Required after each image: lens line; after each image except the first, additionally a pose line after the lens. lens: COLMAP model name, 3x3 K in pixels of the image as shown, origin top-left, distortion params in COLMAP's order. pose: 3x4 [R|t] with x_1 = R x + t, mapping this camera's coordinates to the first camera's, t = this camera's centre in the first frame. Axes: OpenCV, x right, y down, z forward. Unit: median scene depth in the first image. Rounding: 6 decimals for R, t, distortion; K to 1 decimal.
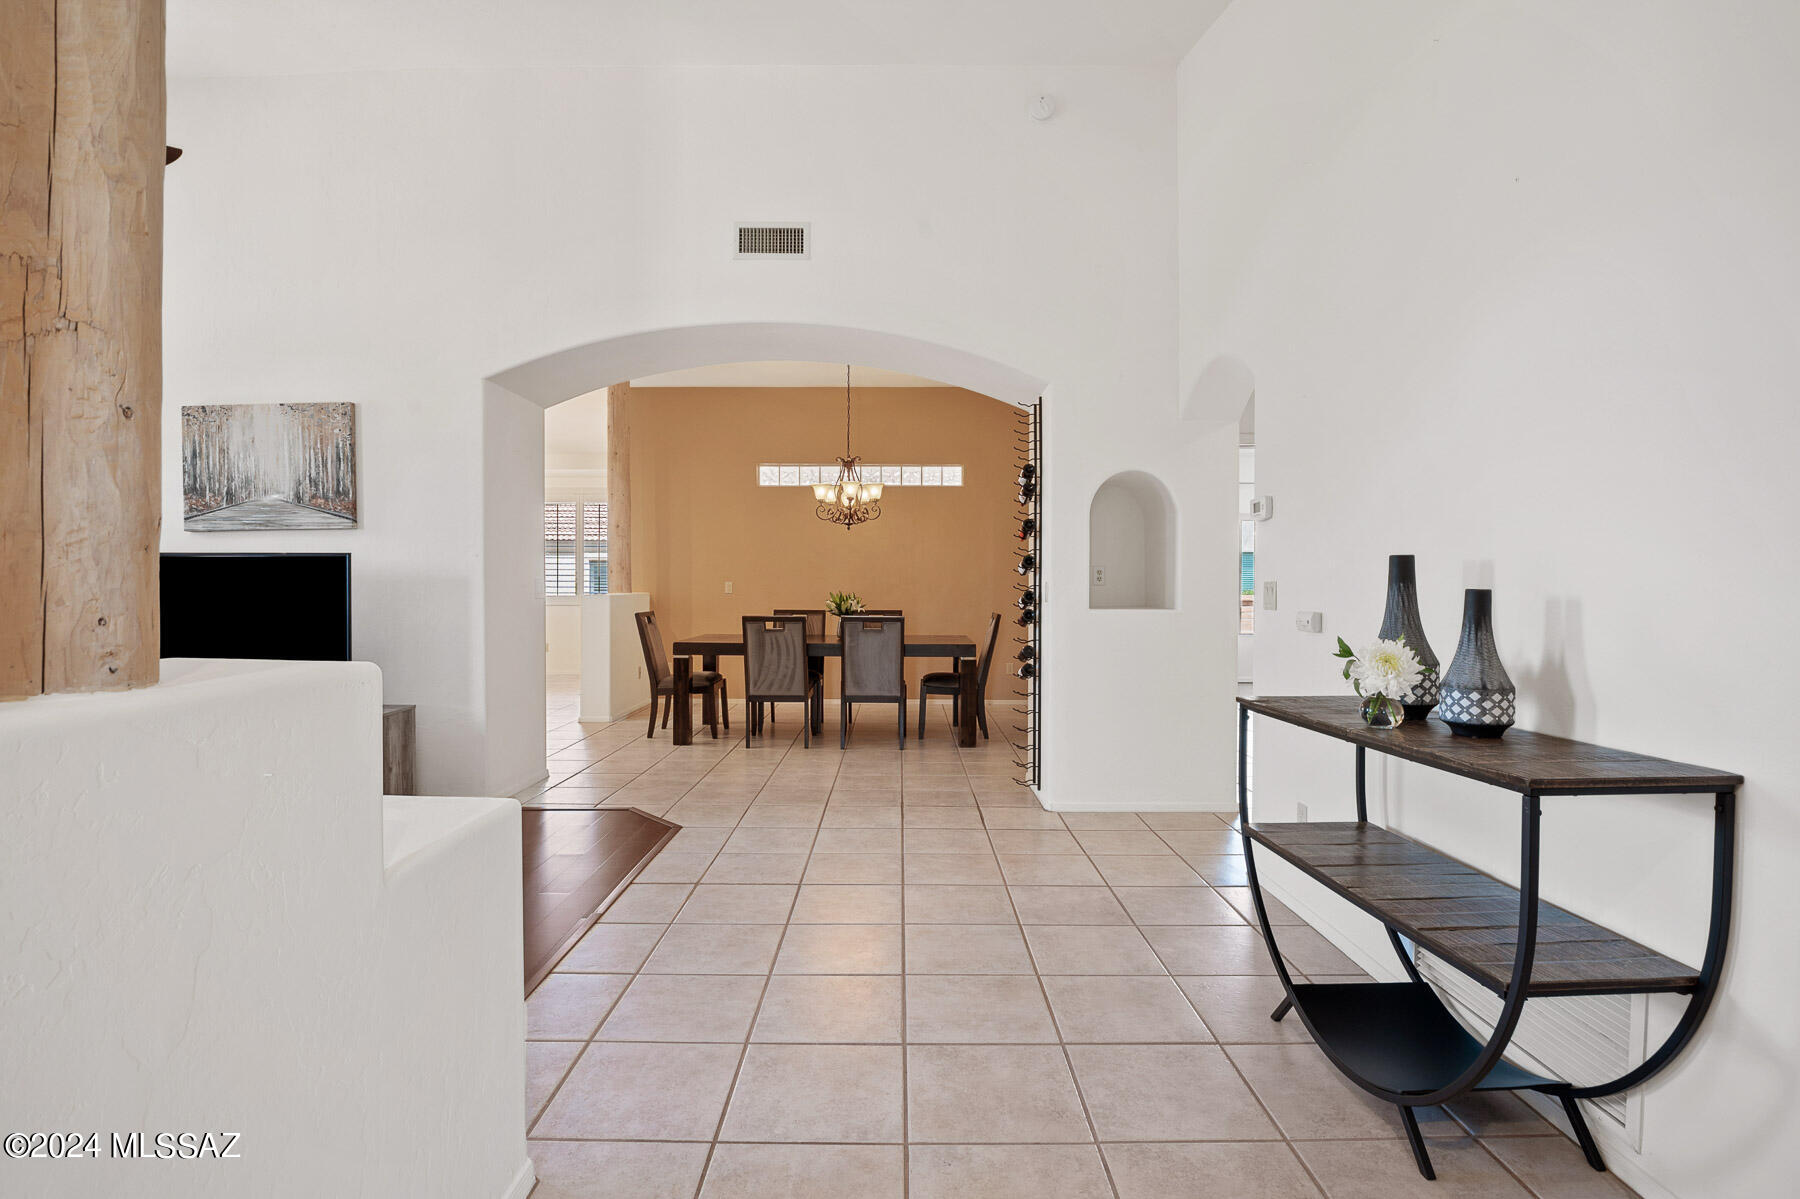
lens RADIAL K [[888.5, 0, 898.2], [0, 888.5, 598.1], [0, 0, 1]] dist [-0.008746, -0.002688]
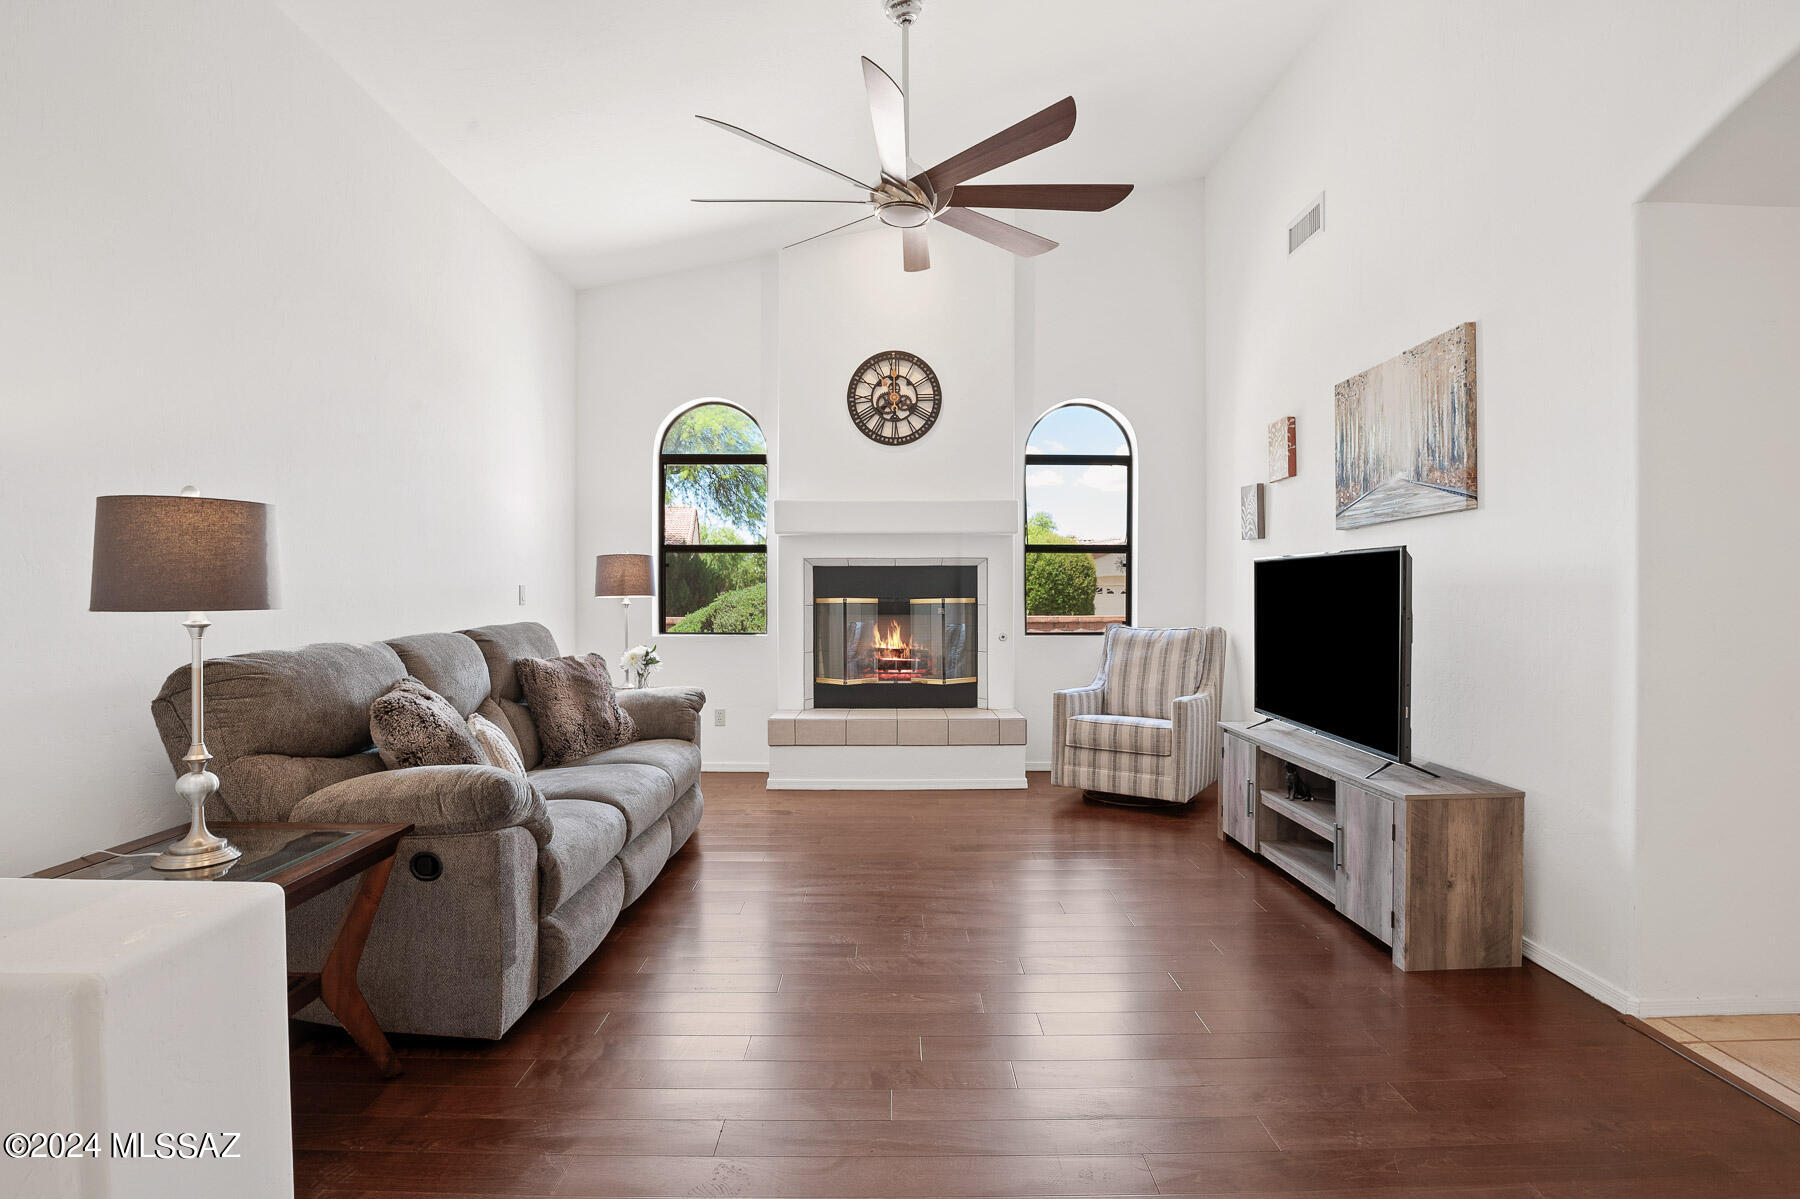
lens RADIAL K [[888.5, 0, 902.1], [0, 888.5, 596.9], [0, 0, 1]] dist [-0.008746, -0.002688]
pose [[0.010075, 0.005631, -0.999933, 0.051097], [-0.006813, 0.999961, 0.005562, -0.012679], [0.999926, 0.006757, 0.010113, 0.566181]]
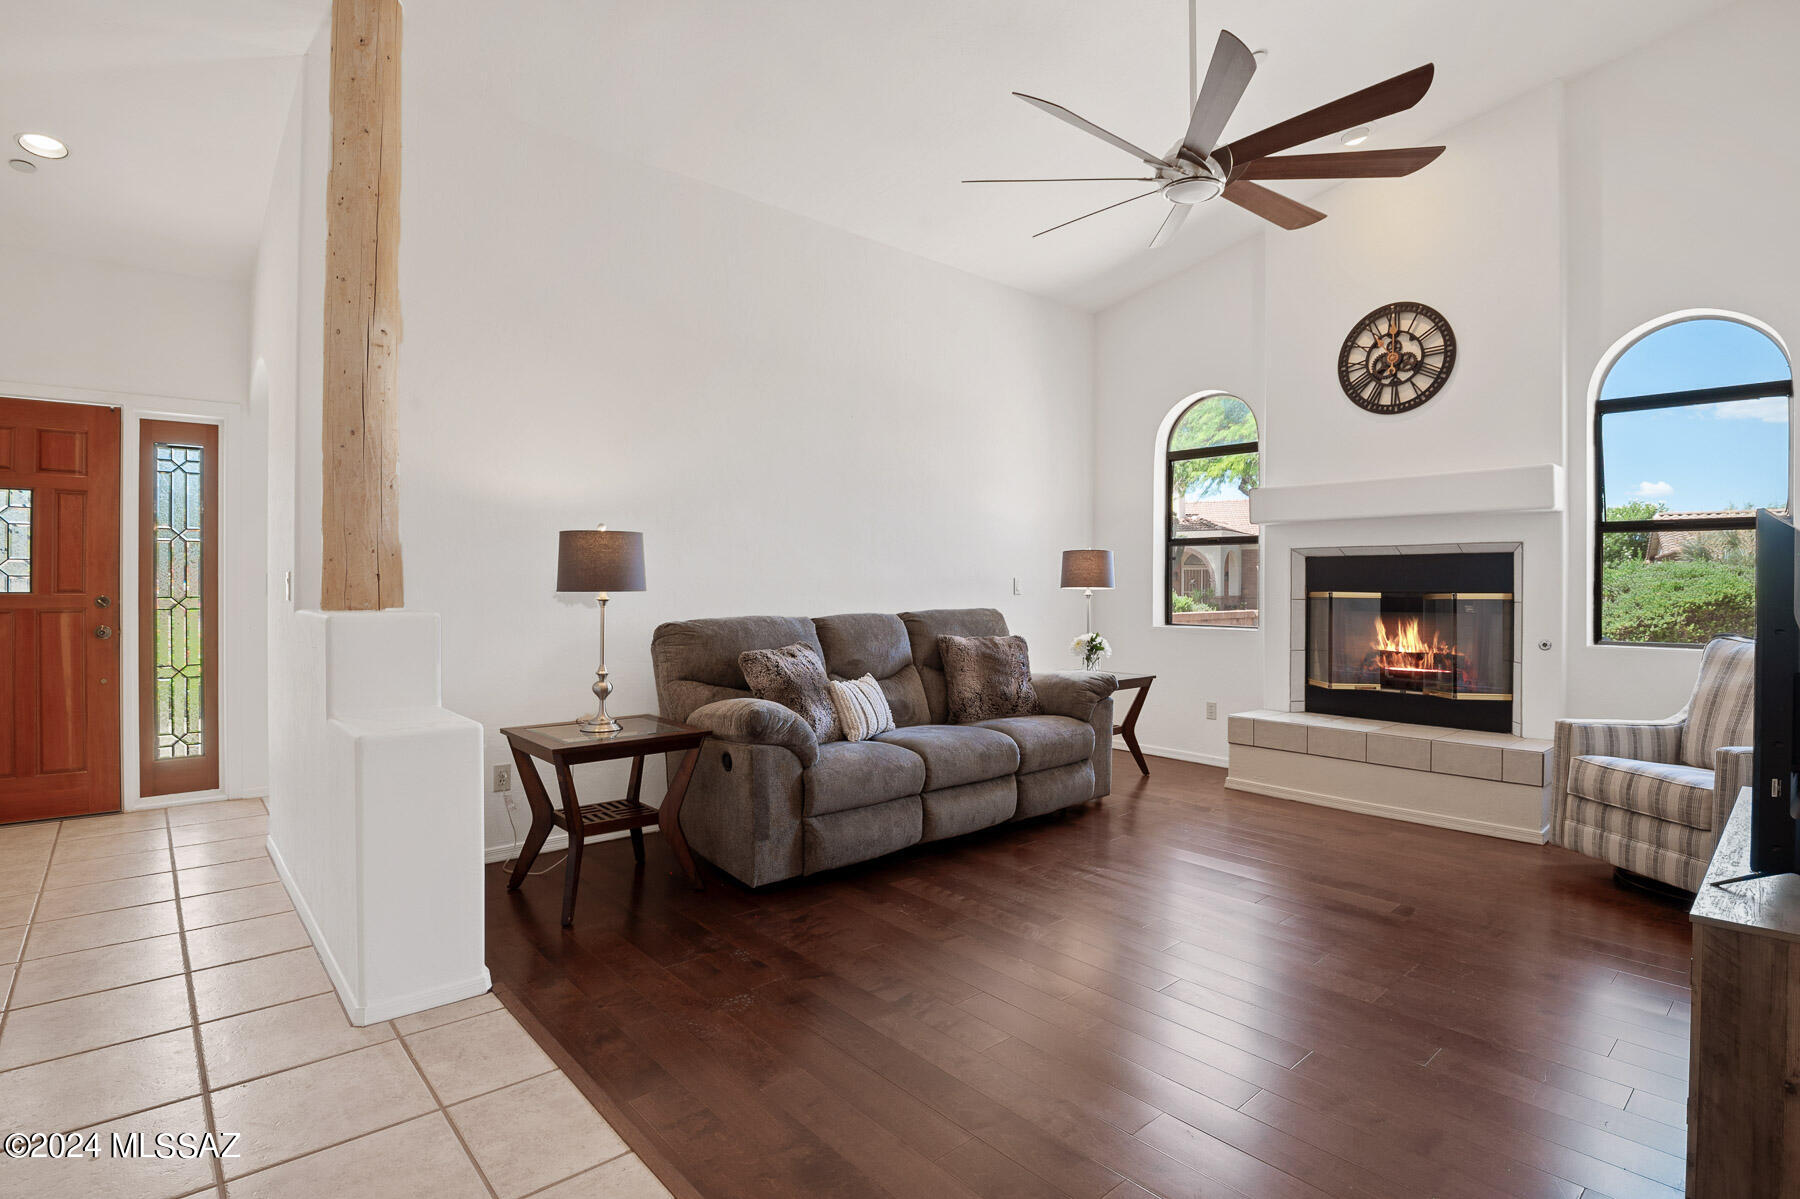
lens RADIAL K [[888.5, 0, 908.4], [0, 888.5, 584.2], [0, 0, 1]] dist [-0.008746, -0.002688]
pose [[-0.743874, -0.002728, -0.668314, -0.053363], [-0.008641, 0.999947, 0.005537, -0.014620], [0.668264, 0.009894, -0.743859, 0.968855]]
